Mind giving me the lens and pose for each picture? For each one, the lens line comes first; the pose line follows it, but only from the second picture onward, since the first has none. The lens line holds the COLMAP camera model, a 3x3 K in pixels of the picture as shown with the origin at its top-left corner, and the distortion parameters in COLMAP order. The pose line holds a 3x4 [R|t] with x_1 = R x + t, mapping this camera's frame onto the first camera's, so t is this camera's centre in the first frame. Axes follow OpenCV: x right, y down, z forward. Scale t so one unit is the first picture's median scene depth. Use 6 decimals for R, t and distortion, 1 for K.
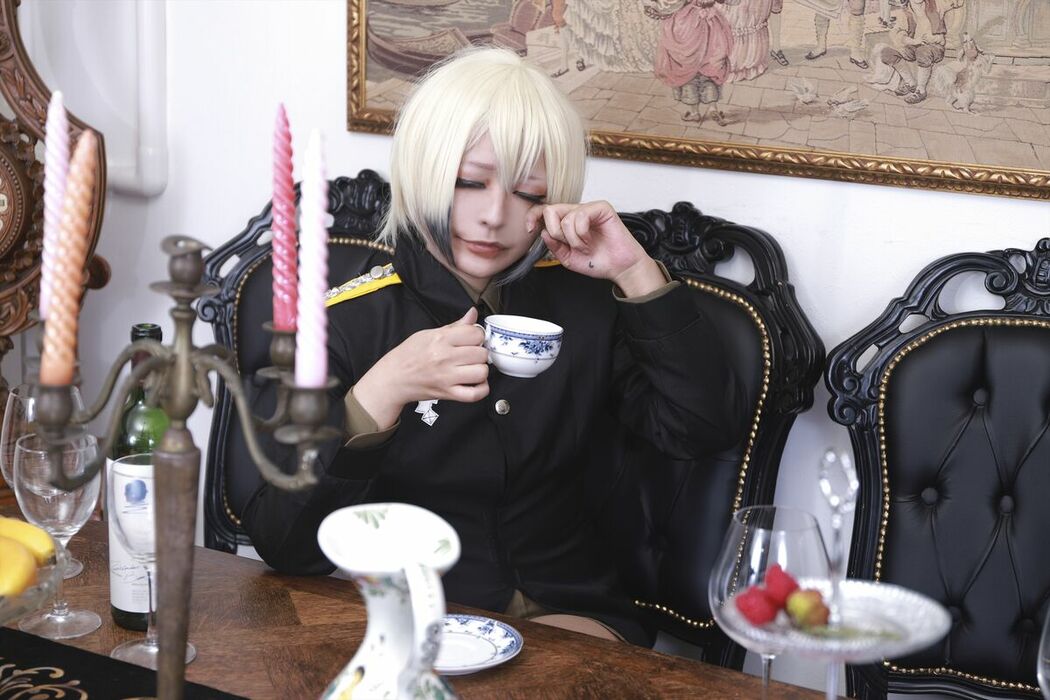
lens RADIAL K [[2014.8, 0, 536.1], [0, 2014.8, 346.3], [0, 0, 1]] dist [0.066229, -0.276126]
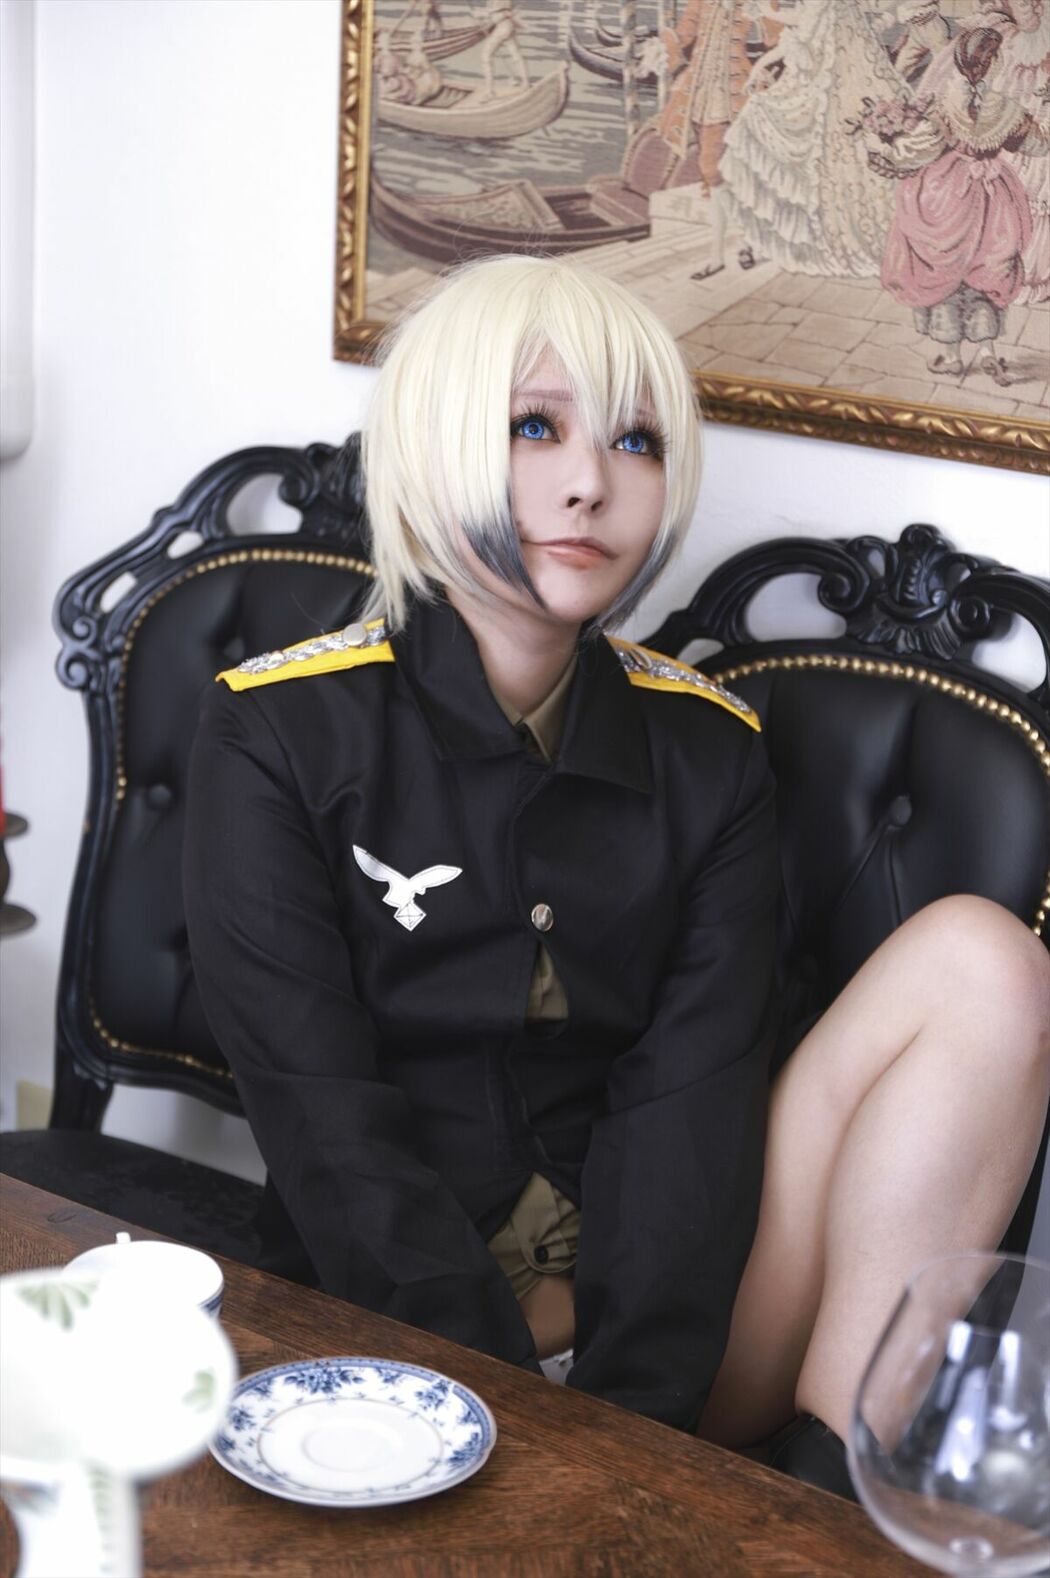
lens RADIAL K [[2873.3, 0, 525.0], [0, 2873.3, 789.0], [0, 0, 1]] dist [-0.000057, 0.102776]
pose [[0.993834, 0.053925, -0.096886, 0.046803], [-0.048172, 0.996988, 0.060777, -0.043784], [0.099872, -0.055735, 0.993438, 0.234610]]
